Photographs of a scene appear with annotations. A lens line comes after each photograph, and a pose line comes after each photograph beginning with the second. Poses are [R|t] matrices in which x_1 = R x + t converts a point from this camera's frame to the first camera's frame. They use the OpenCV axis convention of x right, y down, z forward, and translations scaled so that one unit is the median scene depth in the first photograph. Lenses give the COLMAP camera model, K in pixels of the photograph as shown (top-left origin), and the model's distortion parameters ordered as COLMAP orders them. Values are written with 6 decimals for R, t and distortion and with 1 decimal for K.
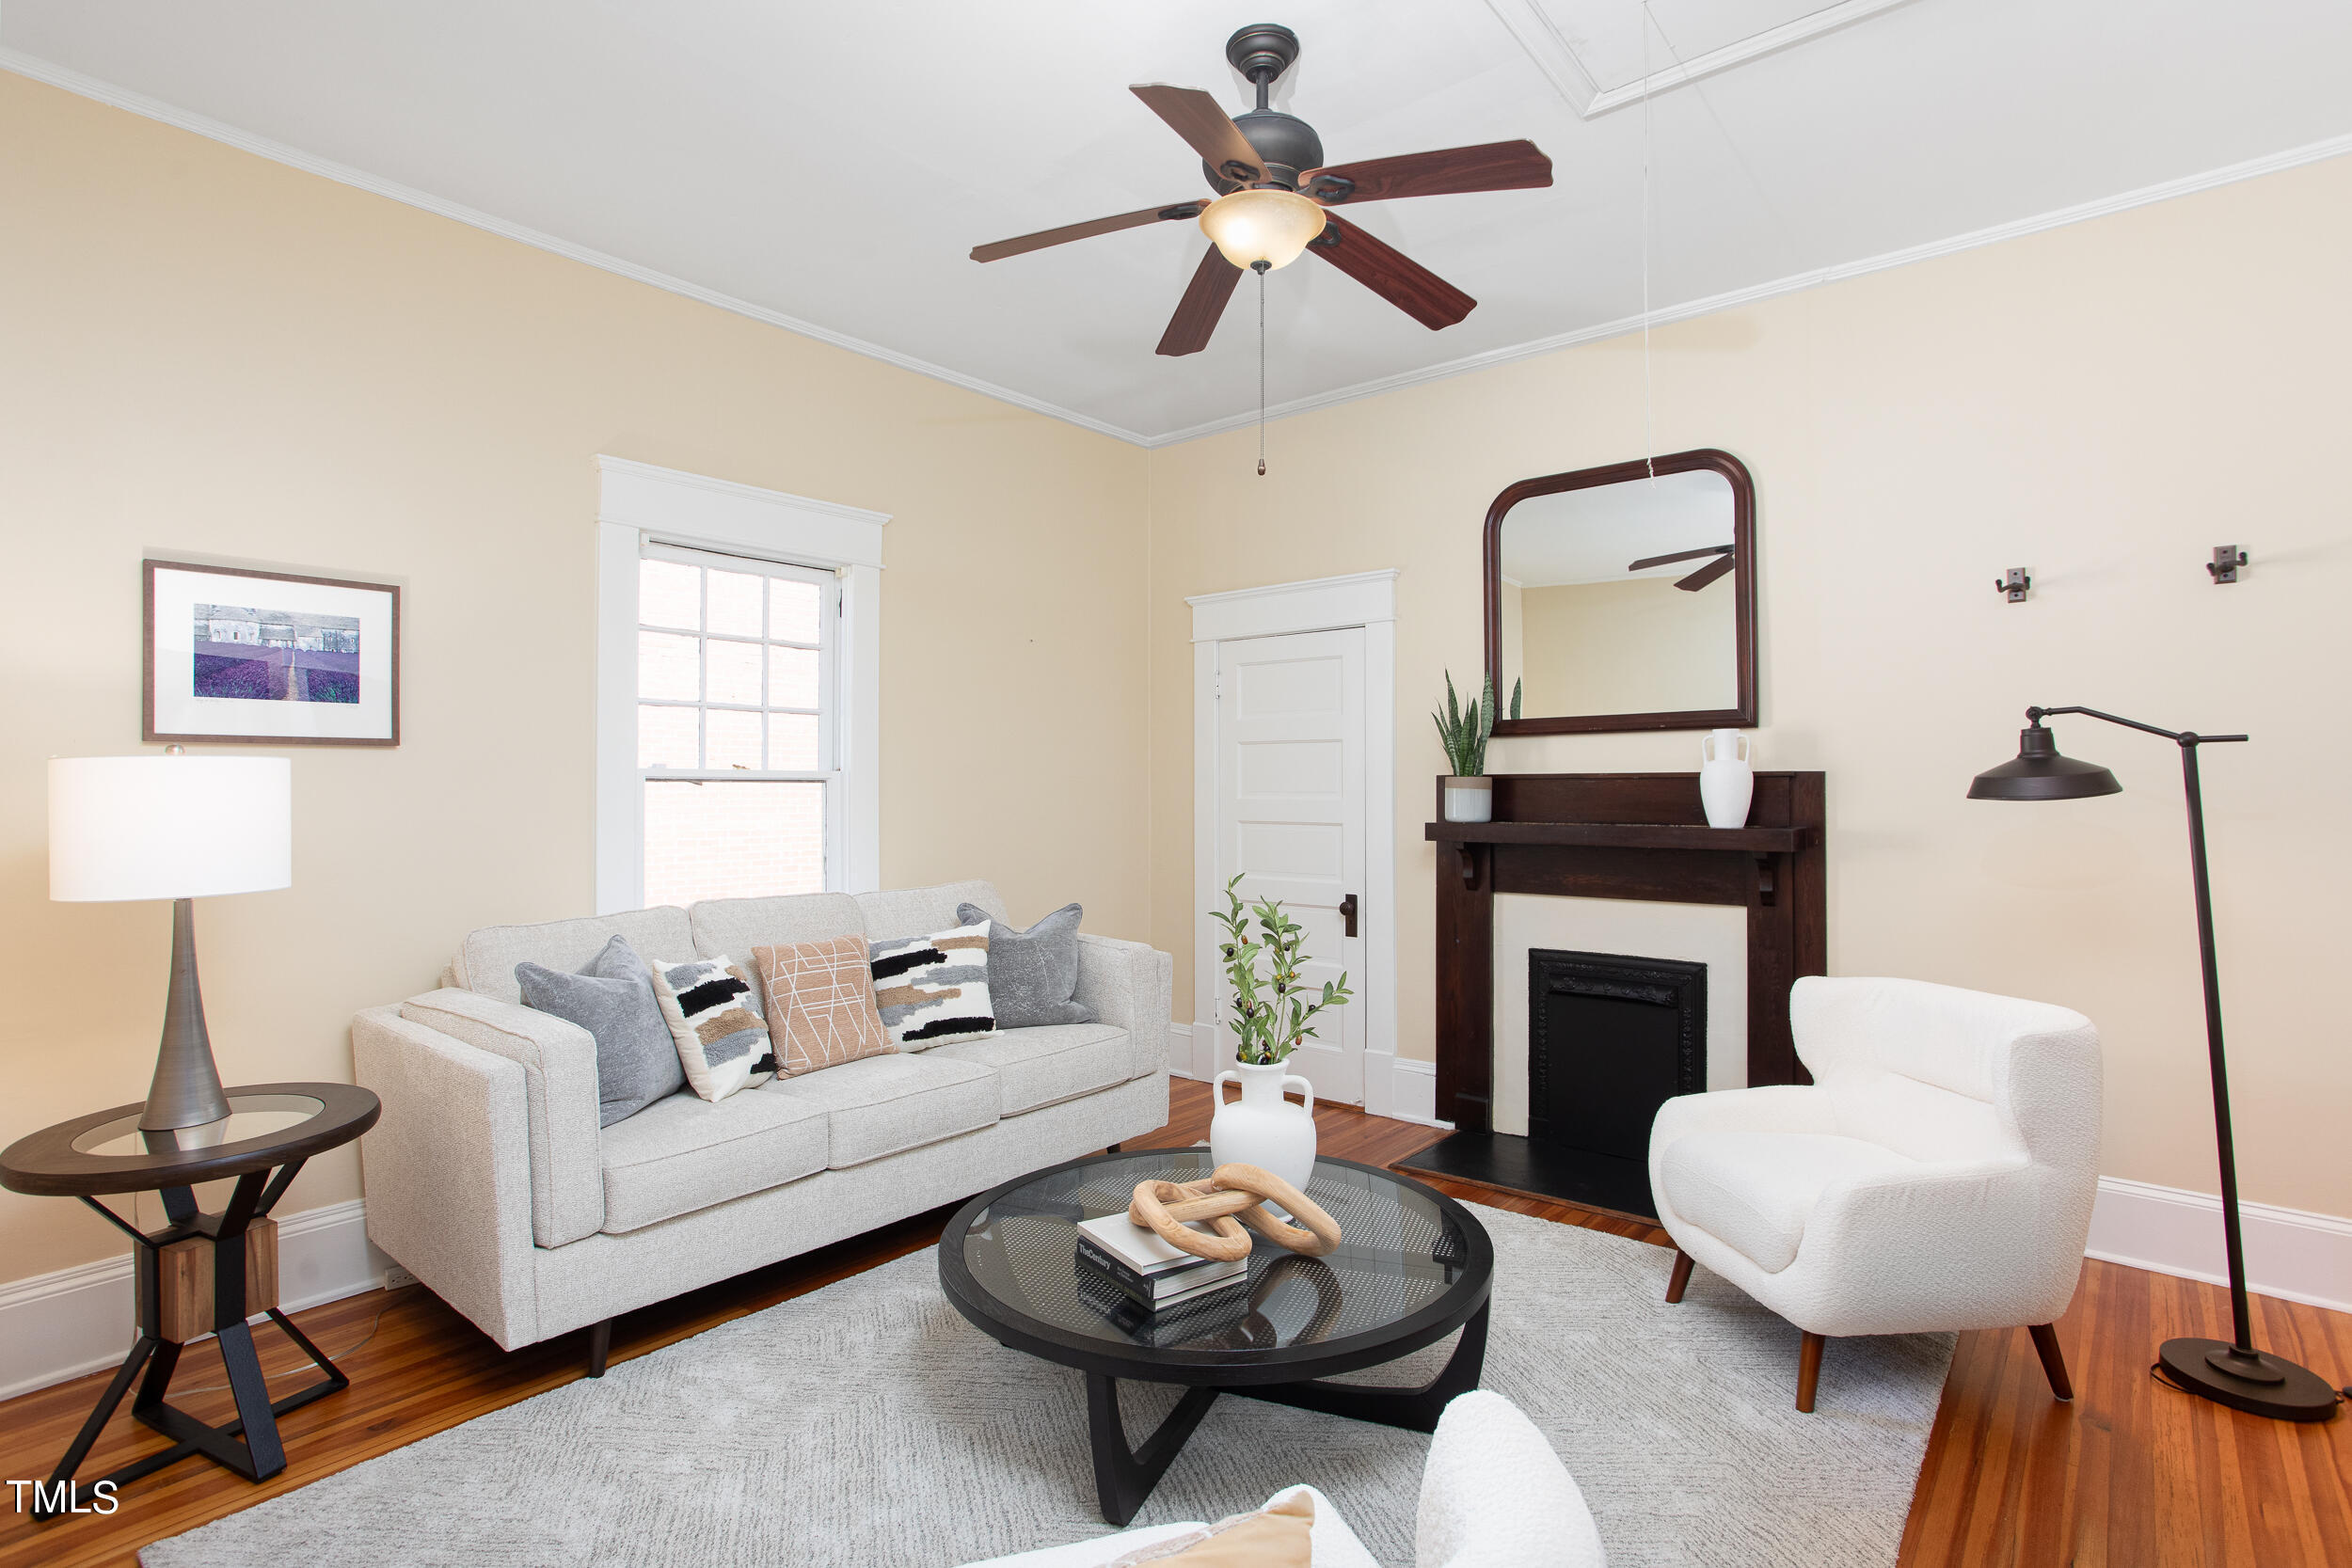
lens RADIAL K [[1164.0, 0, 1167.0], [0, 1164.0, 786.2], [0, 0, 1]] dist [0.020457, 0.002312]
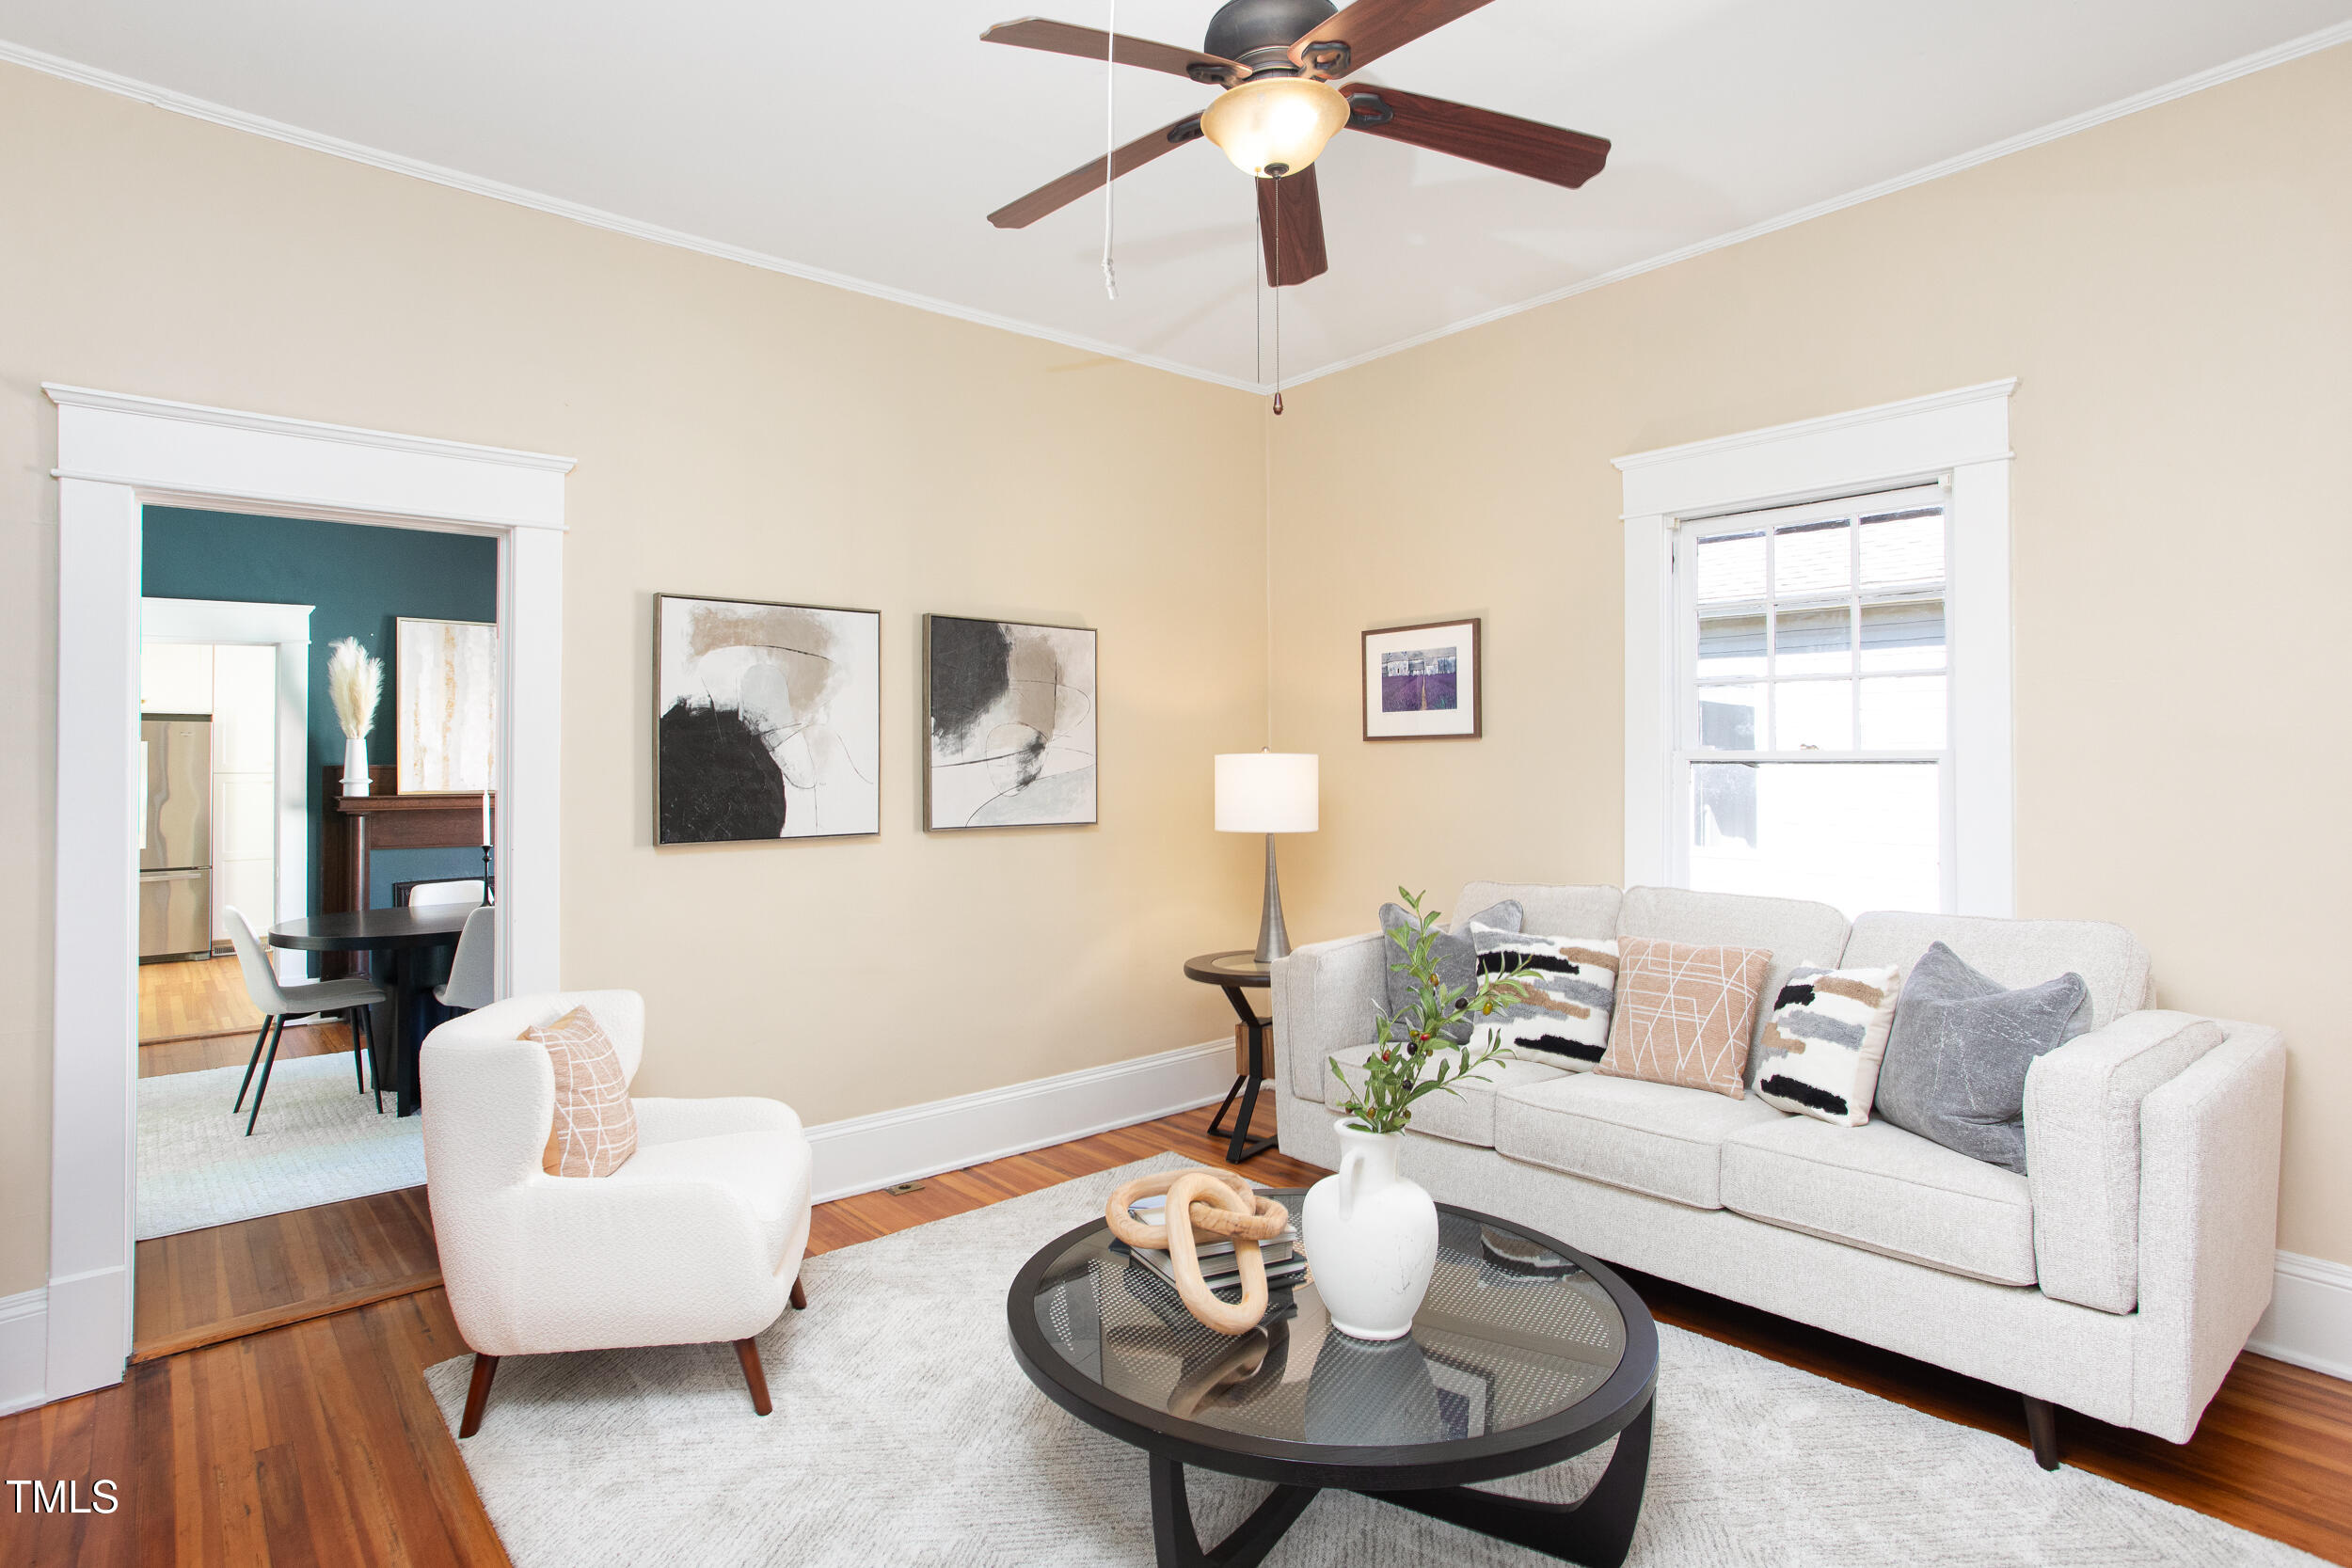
lens RADIAL K [[1296.3, 0, 1164.8], [0, 1296.3, 764.7], [0, 0, 1]] dist [-0.021496, 0.001697]
pose [[-0.152013, 0.001704, -0.988377, 0.758468], [0.004464, 0.999989, 0.001037, -0.006914], [0.988368, -0.004254, -0.152020, 0.788453]]
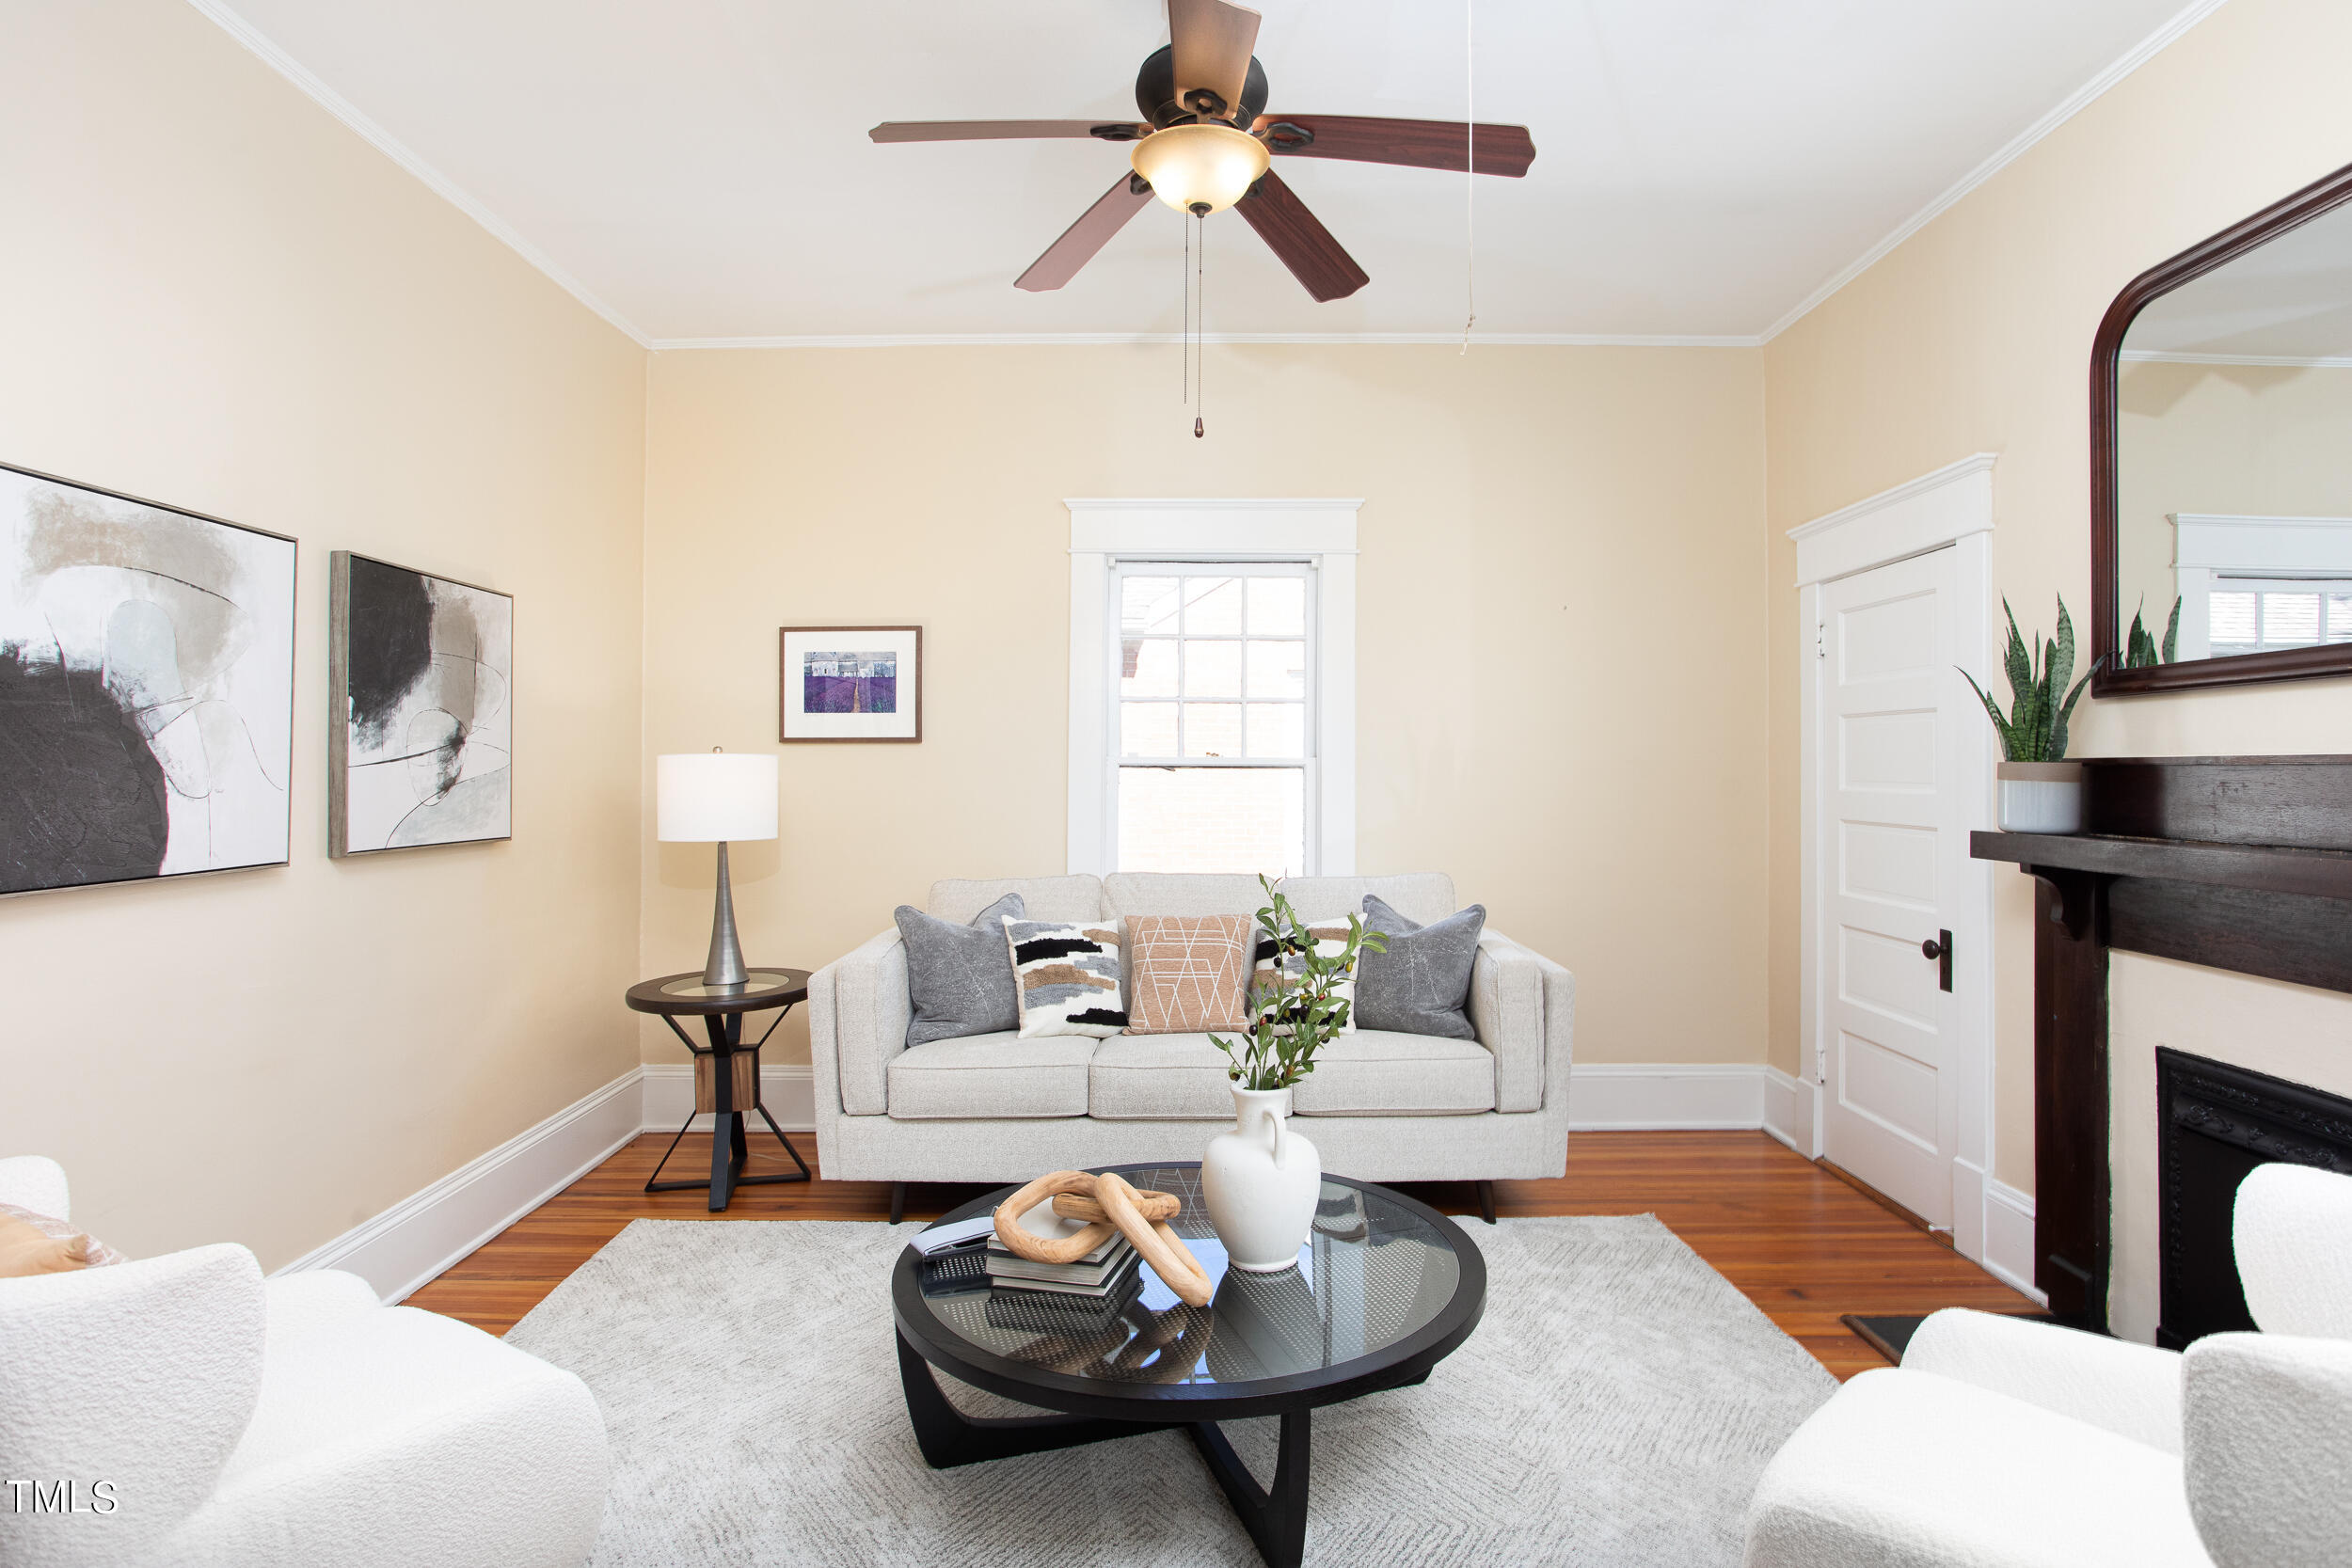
lens RADIAL K [[1245.9, 0, 1231.5], [0, 1245.9, 775.6], [0, 0, 1]] dist [-0.015467, 0.007659]
pose [[0.671001, 0.005116, -0.741439, 0.600710], [-0.001866, 0.999985, 0.005211, -0.003494], [0.741454, -0.002113, 0.671000, 0.266396]]
